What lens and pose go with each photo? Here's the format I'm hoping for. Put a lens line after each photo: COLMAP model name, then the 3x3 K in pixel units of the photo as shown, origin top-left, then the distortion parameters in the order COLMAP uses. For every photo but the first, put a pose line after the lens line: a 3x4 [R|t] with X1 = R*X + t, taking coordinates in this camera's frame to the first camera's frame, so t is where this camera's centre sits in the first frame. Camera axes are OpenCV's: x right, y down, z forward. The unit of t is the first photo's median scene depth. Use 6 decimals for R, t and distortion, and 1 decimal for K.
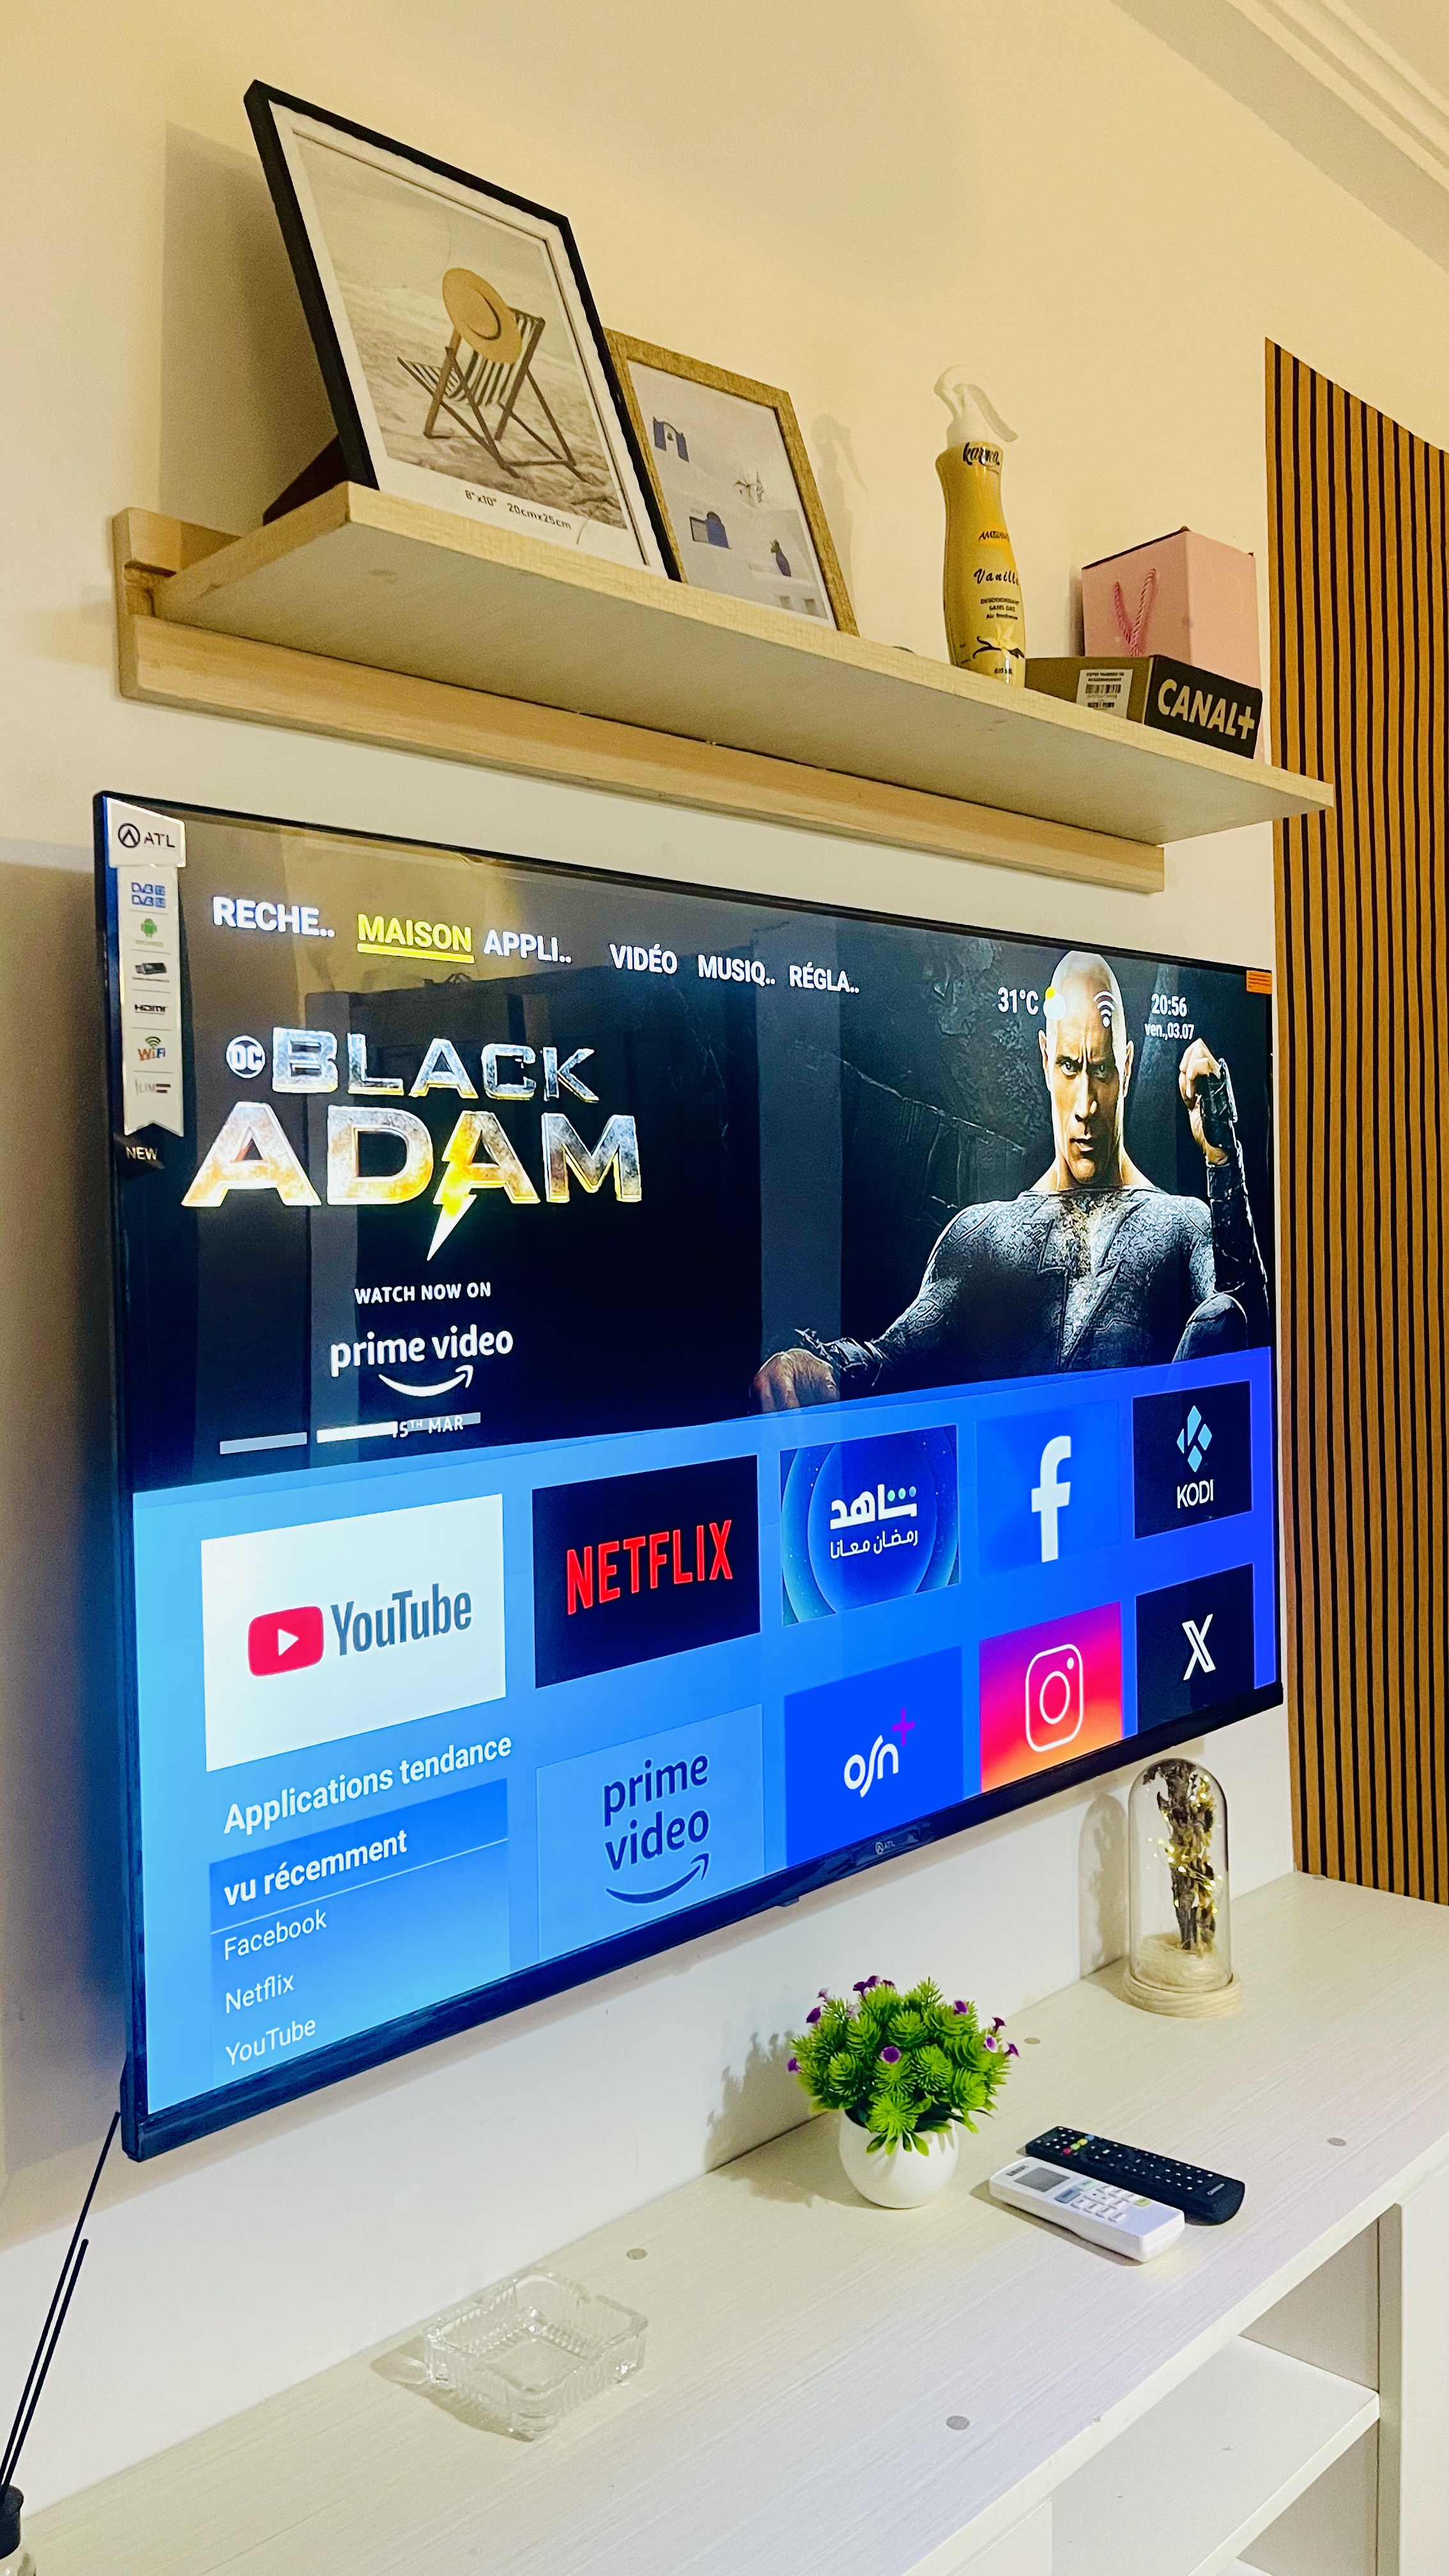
lens RADIAL K [[1950.1, 0, 724.5], [0, 1950.1, 1288.0], [0, 0, 1]] dist [0.062400, -0.107199]
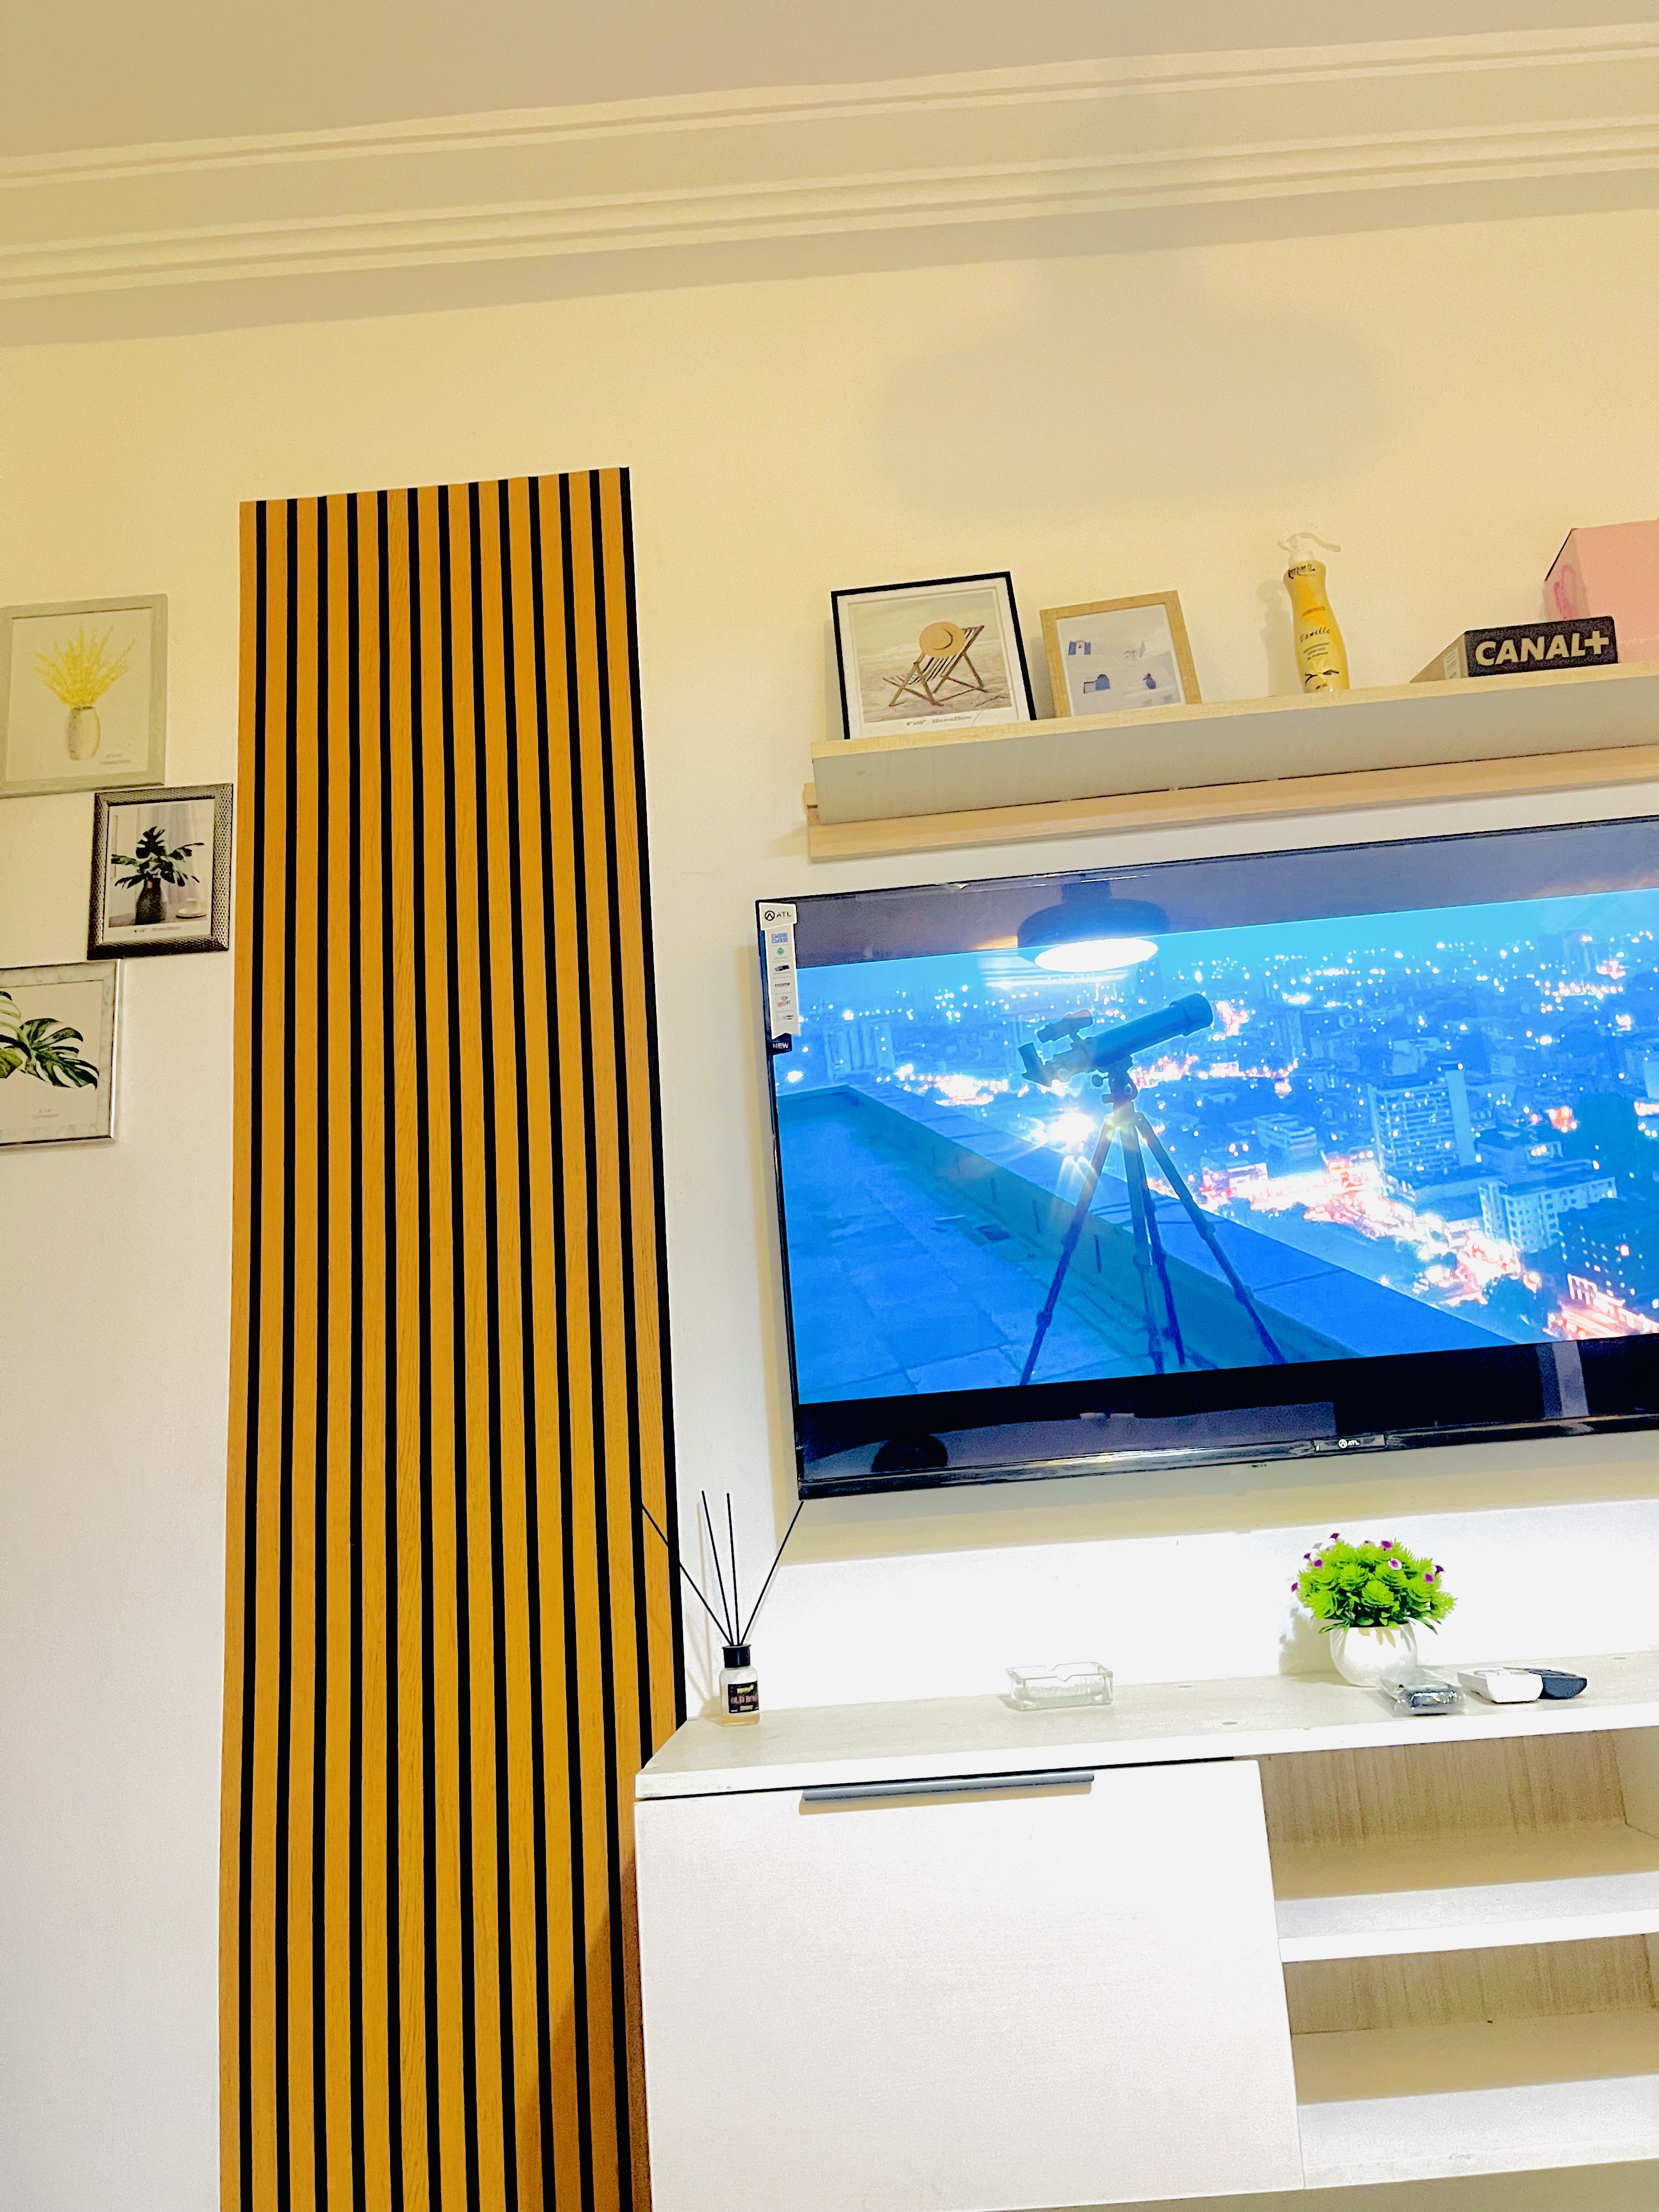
lens RADIAL K [[1637.5, 0, 841.4], [0, 1637.5, 1105.6], [0, 0, 1]] dist [0.022698, -0.002010]
pose [[0.661919, -0.194003, -0.724034, 0.868595], [0.043023, 0.974167, -0.221694, 0.329939], [0.748339, 0.115594, 0.653166, -0.141798]]
